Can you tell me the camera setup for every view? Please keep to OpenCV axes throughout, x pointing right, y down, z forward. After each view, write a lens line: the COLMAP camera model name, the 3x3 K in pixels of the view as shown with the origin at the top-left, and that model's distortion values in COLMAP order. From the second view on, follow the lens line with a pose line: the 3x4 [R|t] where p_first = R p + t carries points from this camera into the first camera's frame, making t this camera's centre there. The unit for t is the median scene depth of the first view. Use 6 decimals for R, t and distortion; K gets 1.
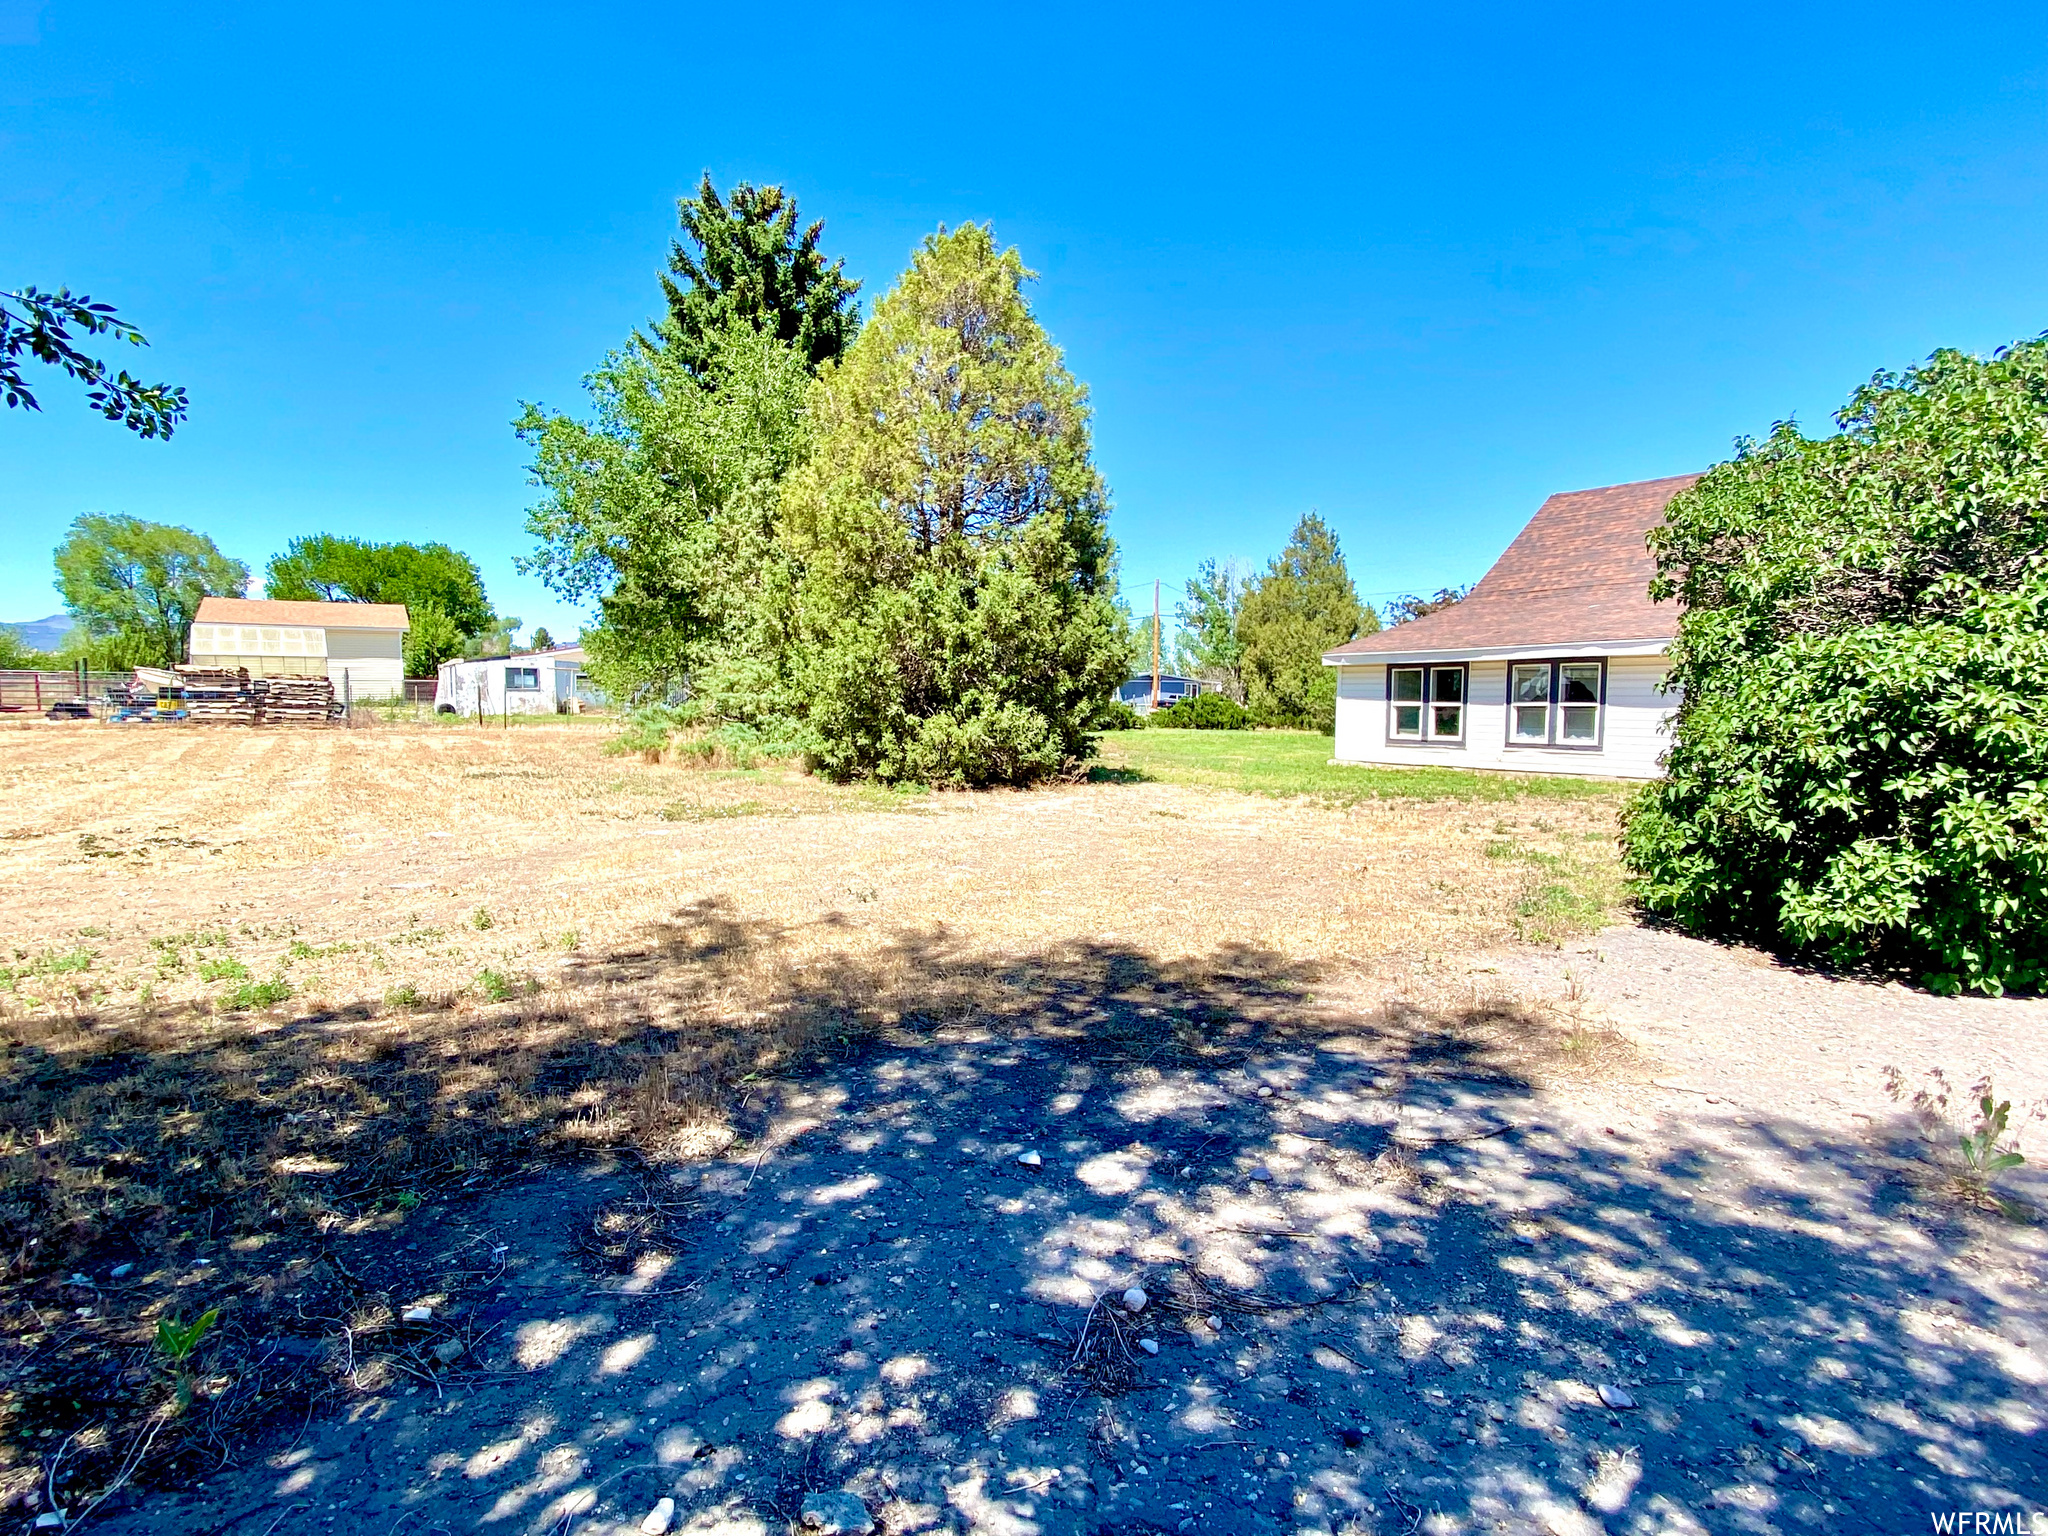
lens RADIAL K [[1035.1, 0, 1019.0], [0, 1035.1, 779.7], [0, 0, 1]] dist [0.053589, -0.047239]
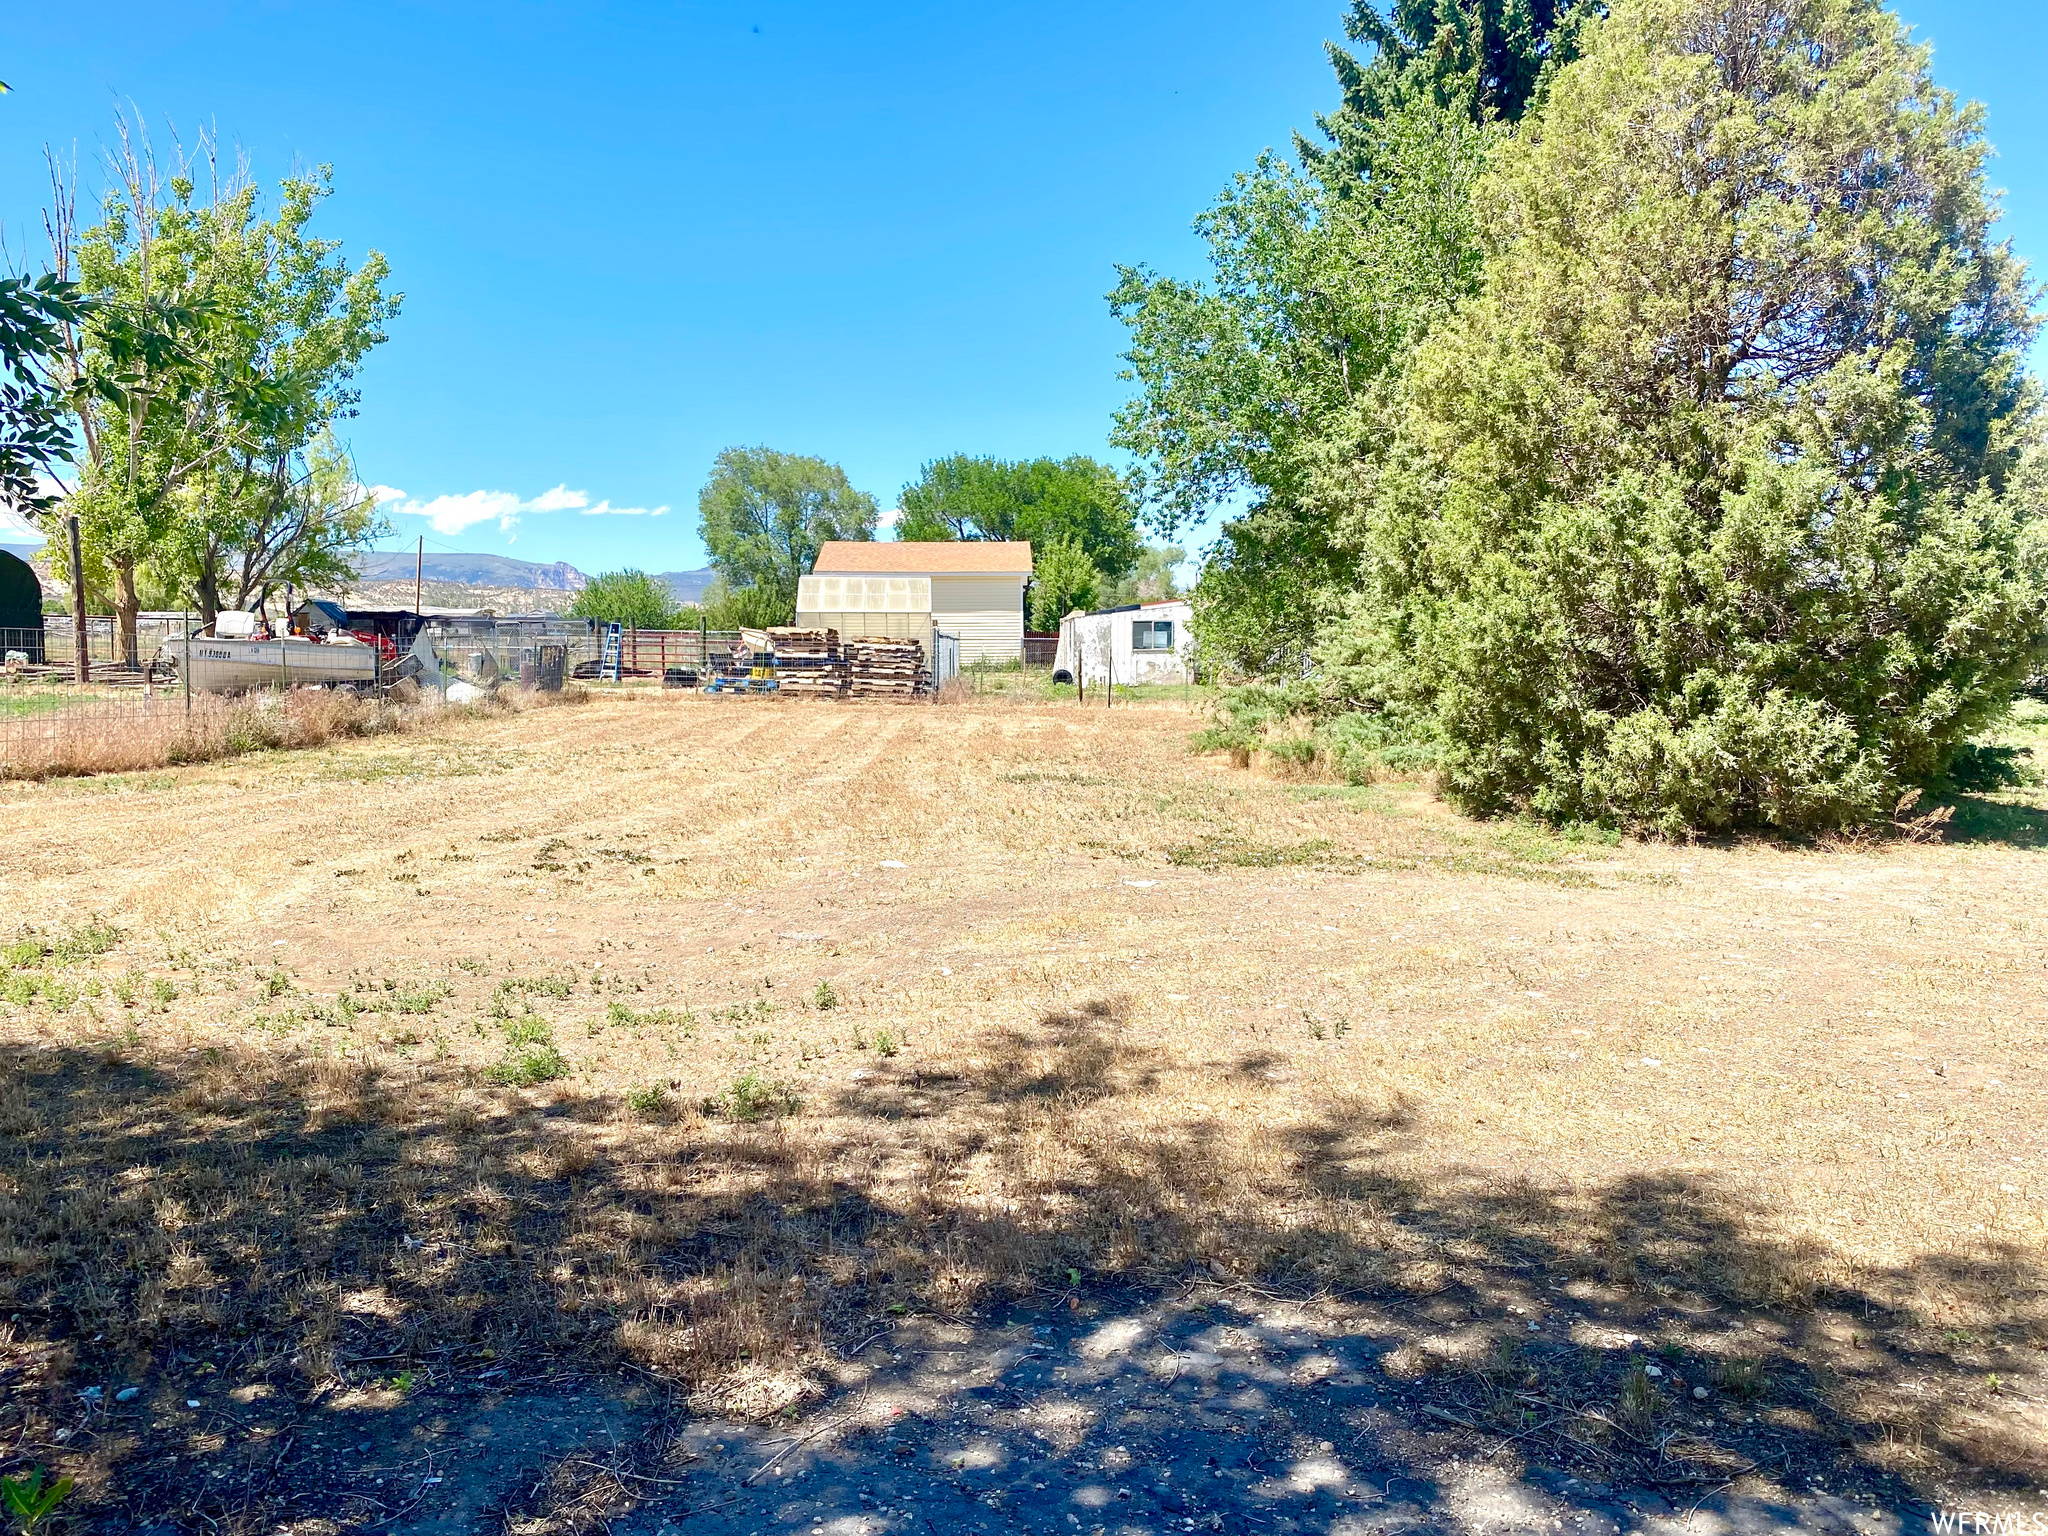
lens RADIAL K [[1576.4, 0, 1008.6], [0, 1576.4, 761.3], [0, 0, 1]] dist [0.047987, -0.051954]
pose [[0.849673, 0.034596, -0.526174, 0.088861], [-0.040771, 0.999169, -0.000141, -0.018696], [0.525731, 0.021573, 0.850377, 0.043809]]
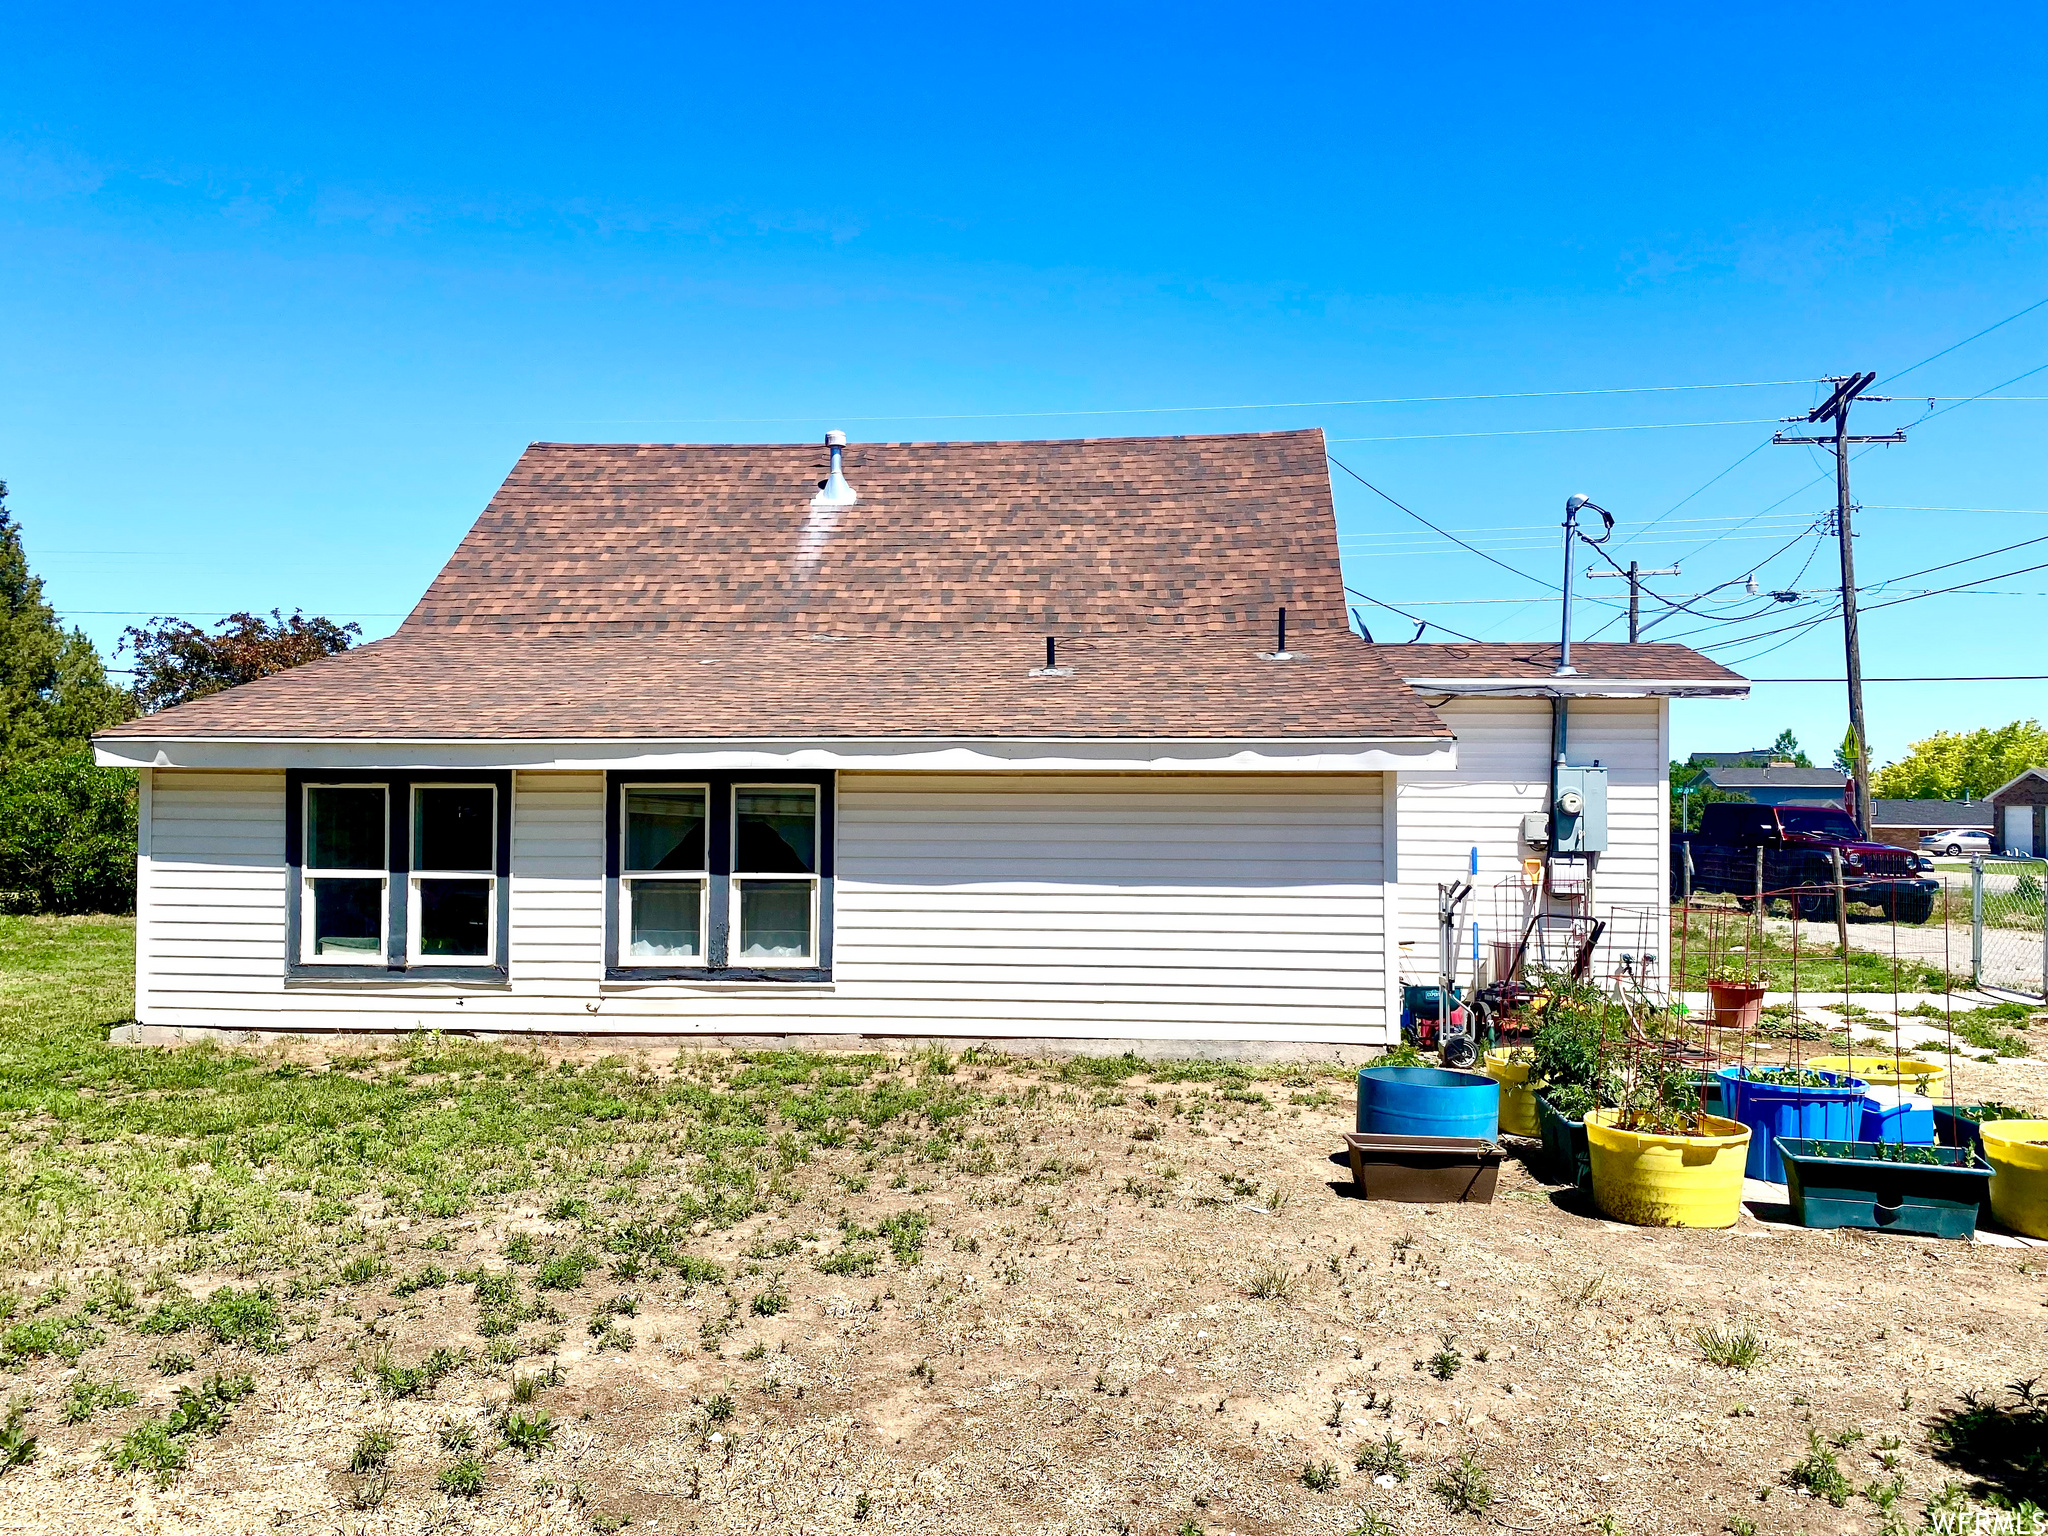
lens RADIAL K [[1556.3, 0, 1024.0], [0, 1556.3, 768.0], [0, 0, 1]] dist [0.021672, -0.039099]
pose [[0.618639, 0.018304, 0.785462, 0.111720], [0.058468, 0.995884, -0.069258, -0.087778], [-0.783497, 0.088770, 0.615022, 0.681924]]
